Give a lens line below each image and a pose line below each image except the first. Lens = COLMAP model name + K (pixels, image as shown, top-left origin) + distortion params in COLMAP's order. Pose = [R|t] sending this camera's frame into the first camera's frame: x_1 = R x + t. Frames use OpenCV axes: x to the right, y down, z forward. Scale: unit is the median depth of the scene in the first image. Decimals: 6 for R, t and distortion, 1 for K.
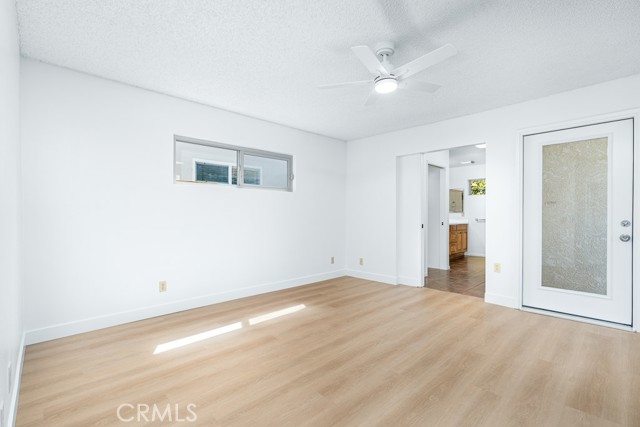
lens RADIAL K [[290.8, 0, 319.5], [0, 290.8, 216.9], [0, 0, 1]] dist [-0.007832, 0.000035]
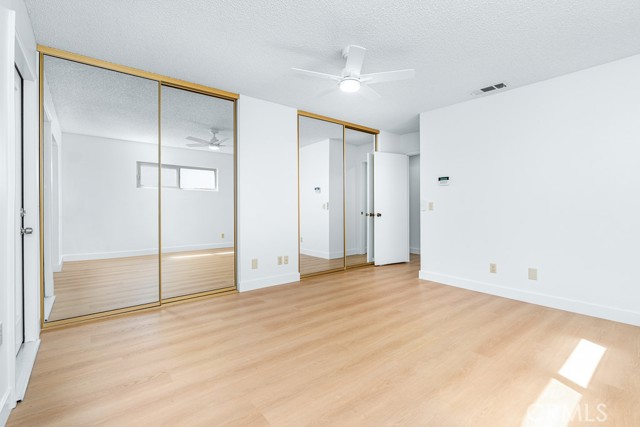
lens RADIAL K [[290.8, 0, 318.1], [0, 290.8, 210.2], [0, 0, 1]] dist [-0.007832, 0.000035]
pose [[-0.996245, 0.007064, 0.086287, 0.236574], [0.007973, 0.999916, 0.010184, 0.012164], [-0.086208, 0.010834, -0.996218, 1.995055]]
